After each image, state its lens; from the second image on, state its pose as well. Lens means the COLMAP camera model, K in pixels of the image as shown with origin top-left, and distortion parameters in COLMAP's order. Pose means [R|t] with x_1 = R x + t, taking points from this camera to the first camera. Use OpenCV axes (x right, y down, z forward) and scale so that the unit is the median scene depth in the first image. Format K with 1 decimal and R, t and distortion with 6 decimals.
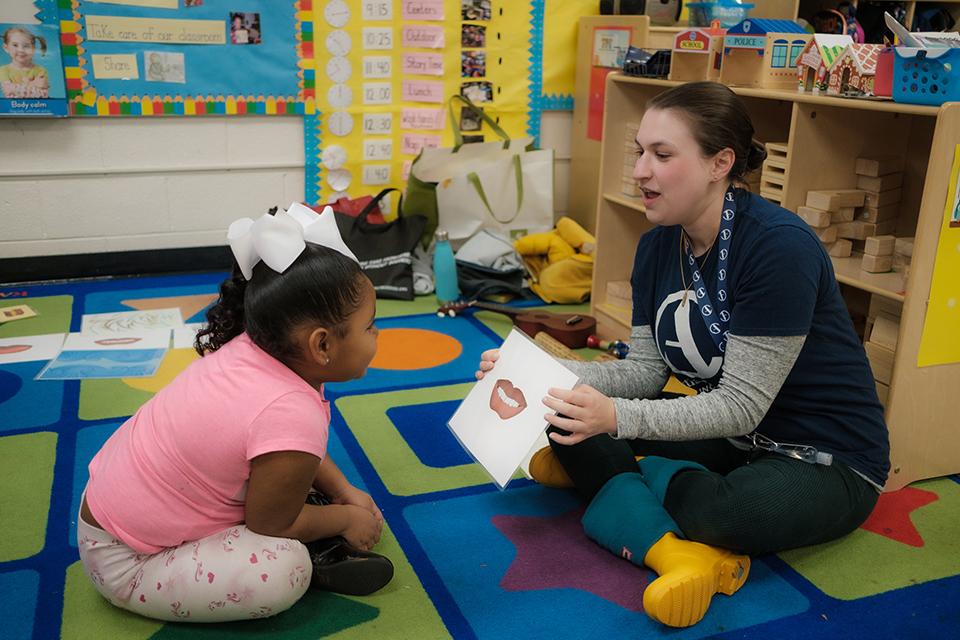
lens RADIAL K [[904.5, 0, 475.9], [0, 904.5, 302.8], [0, 0, 1]] dist [-0.004138, 0.000000]
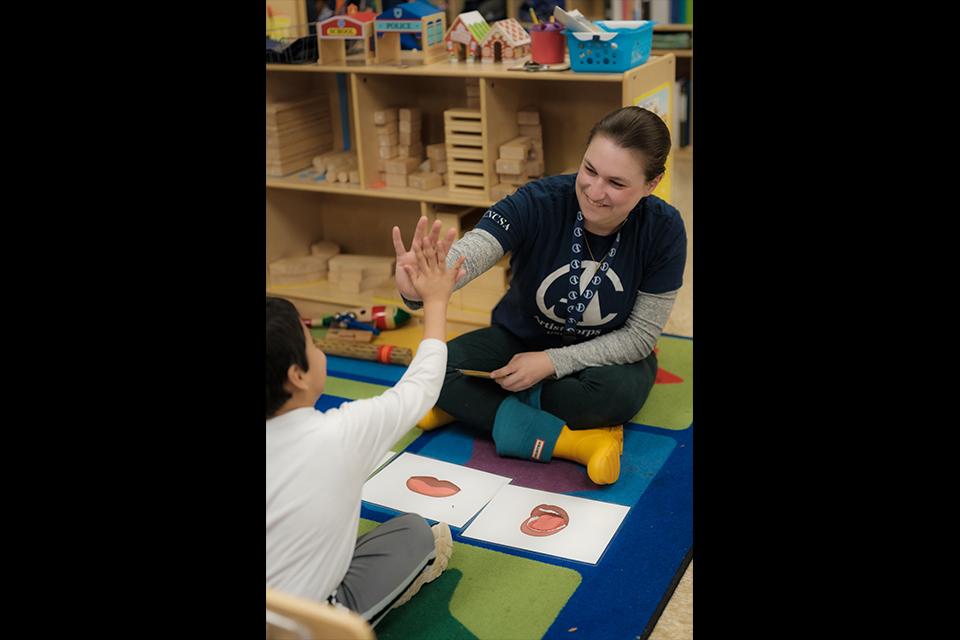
lens RADIAL K [[1065.7, 0, 476.5], [0, 1065.7, 320.1], [0, 0, 1]] dist [0.005553, 0.000000]
pose [[0.741517, -0.302465, 0.598888, -0.369908], [0.252071, 0.952818, 0.169112, -0.094933], [-0.621781, 0.025563, 0.782774, -0.066264]]
